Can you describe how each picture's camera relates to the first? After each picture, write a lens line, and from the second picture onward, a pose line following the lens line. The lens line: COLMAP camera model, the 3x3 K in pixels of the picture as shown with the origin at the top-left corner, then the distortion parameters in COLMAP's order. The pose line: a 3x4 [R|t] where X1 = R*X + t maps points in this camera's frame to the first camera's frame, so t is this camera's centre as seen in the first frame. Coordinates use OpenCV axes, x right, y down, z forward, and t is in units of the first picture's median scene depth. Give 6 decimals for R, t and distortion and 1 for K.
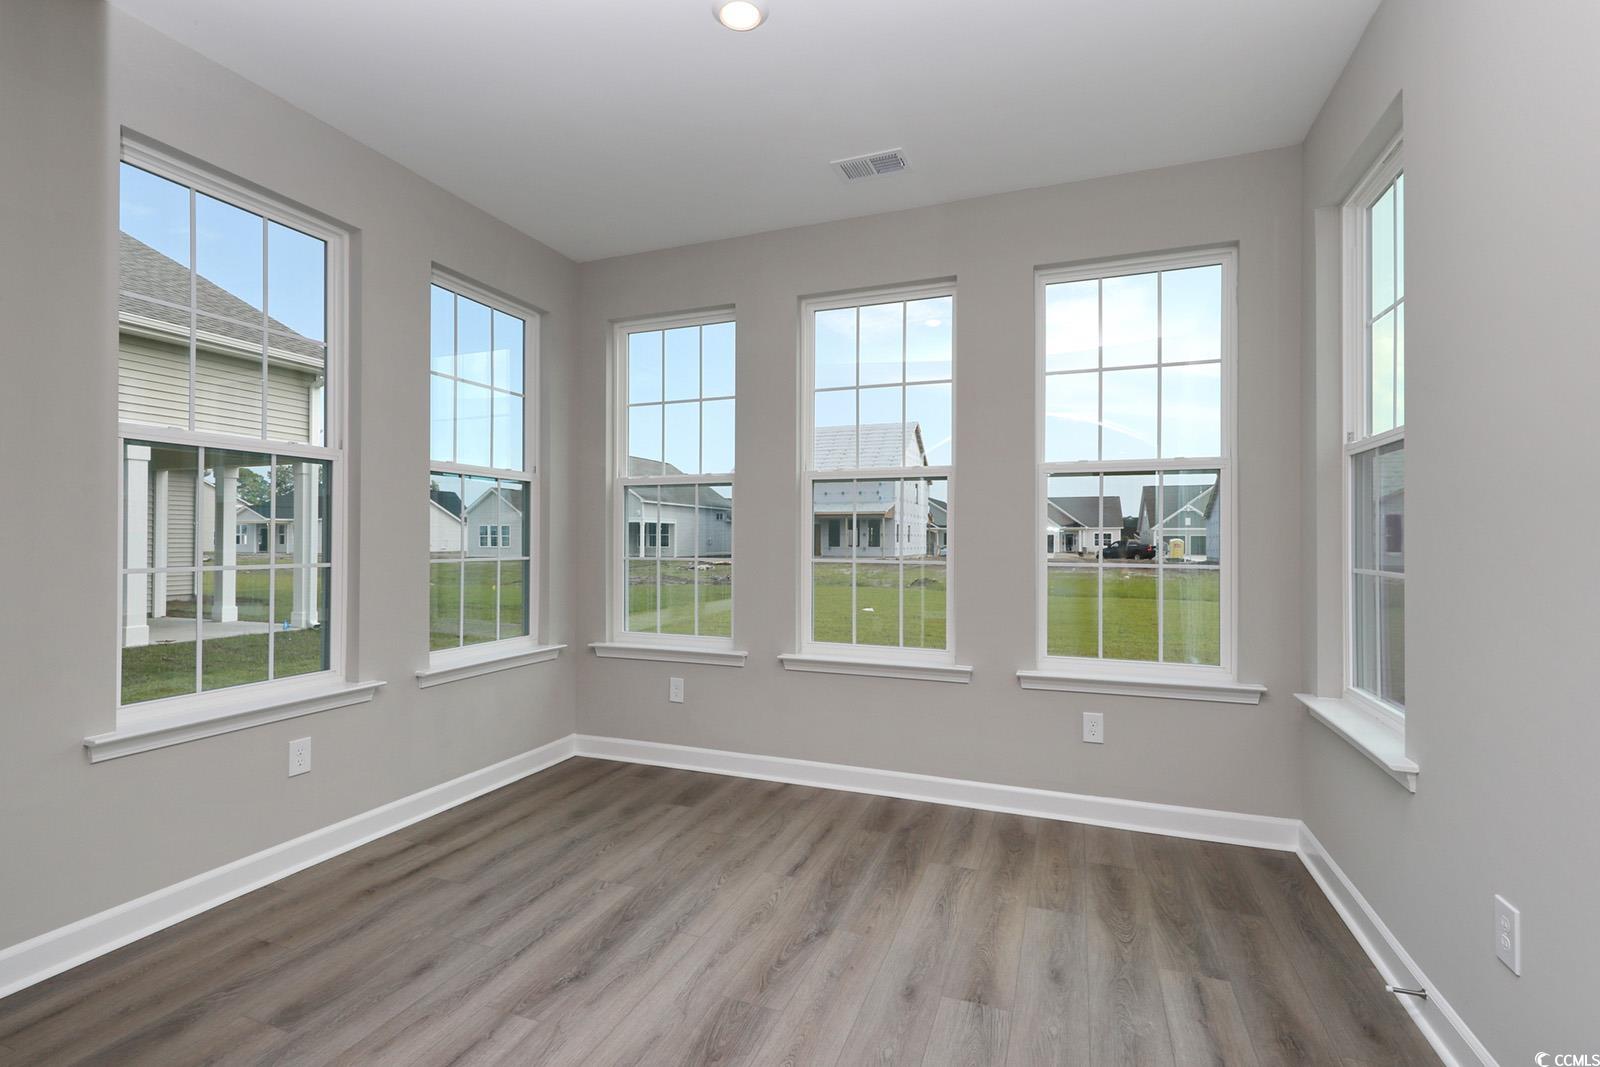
lens RADIAL K [[735.3, 0, 753.0], [0, 735.3, 534.0], [0, 0, 1]] dist [-0.004122, 0.000736]
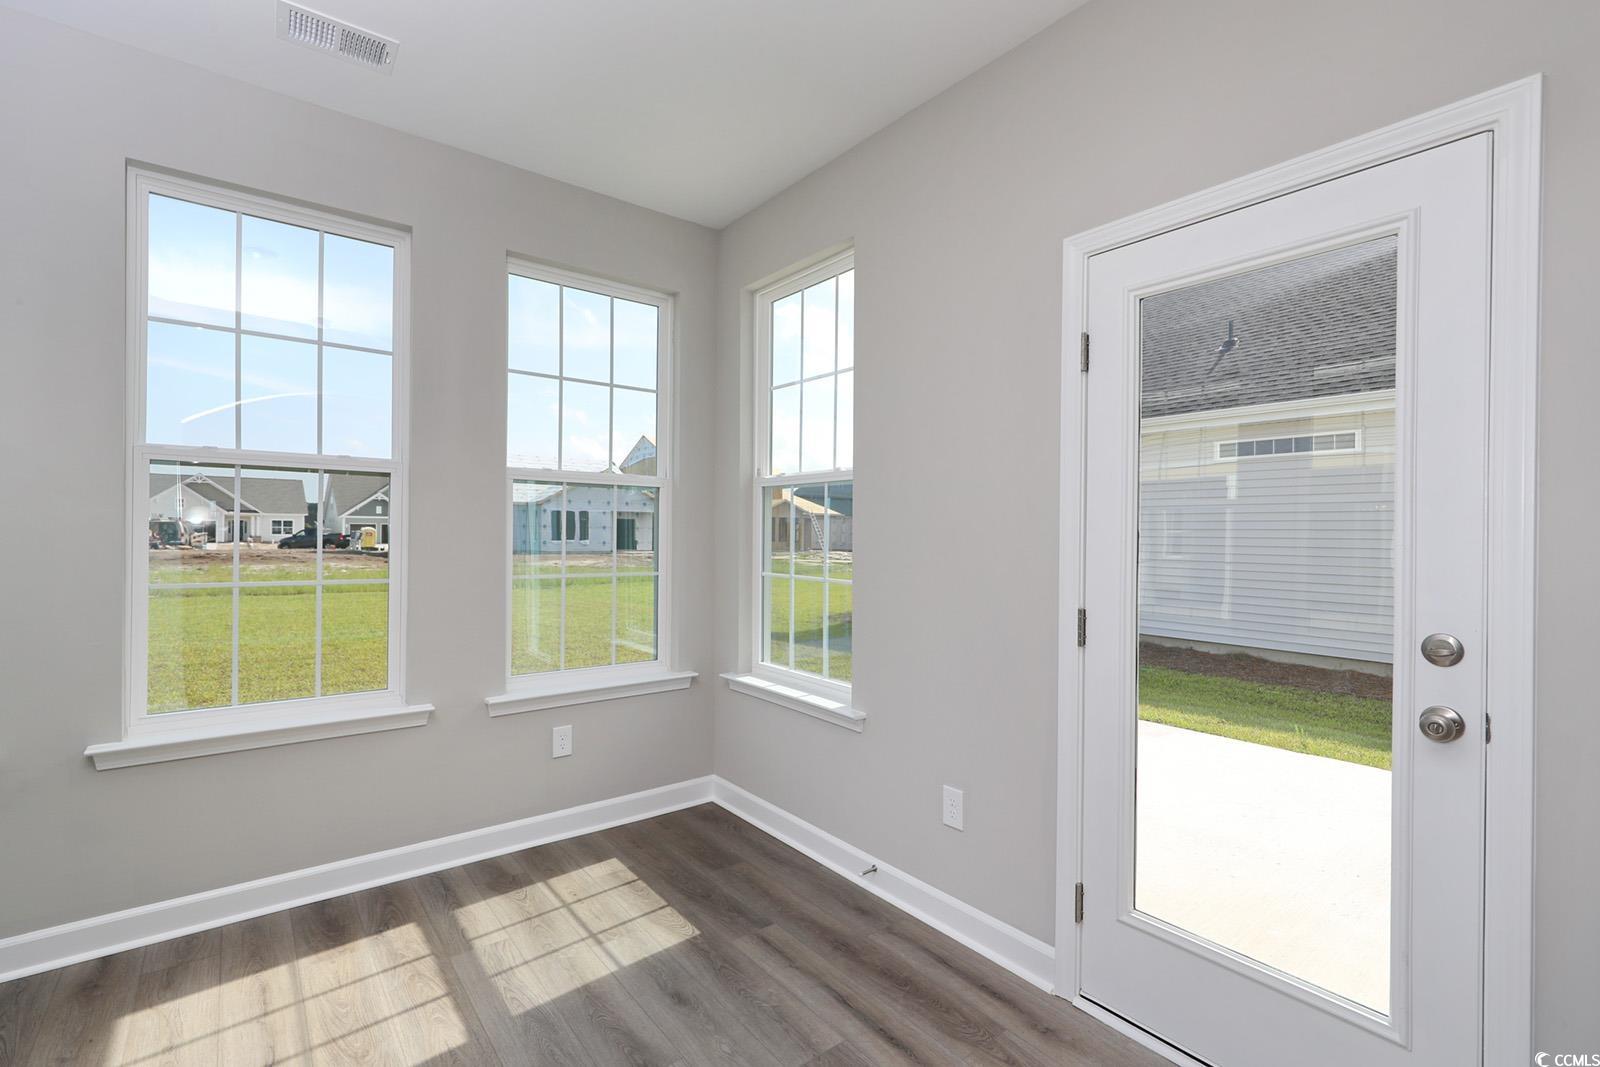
lens RADIAL K [[735.3, 0, 798.3], [0, 735.3, 531.5], [0, 0, 1]] dist [-0.004122, 0.000736]
pose [[0.473549, 0.003692, 0.880760, -0.263415], [-0.016767, 0.999848, 0.004824, -0.028933], [-0.880608, -0.017052, 0.473539, 0.261753]]
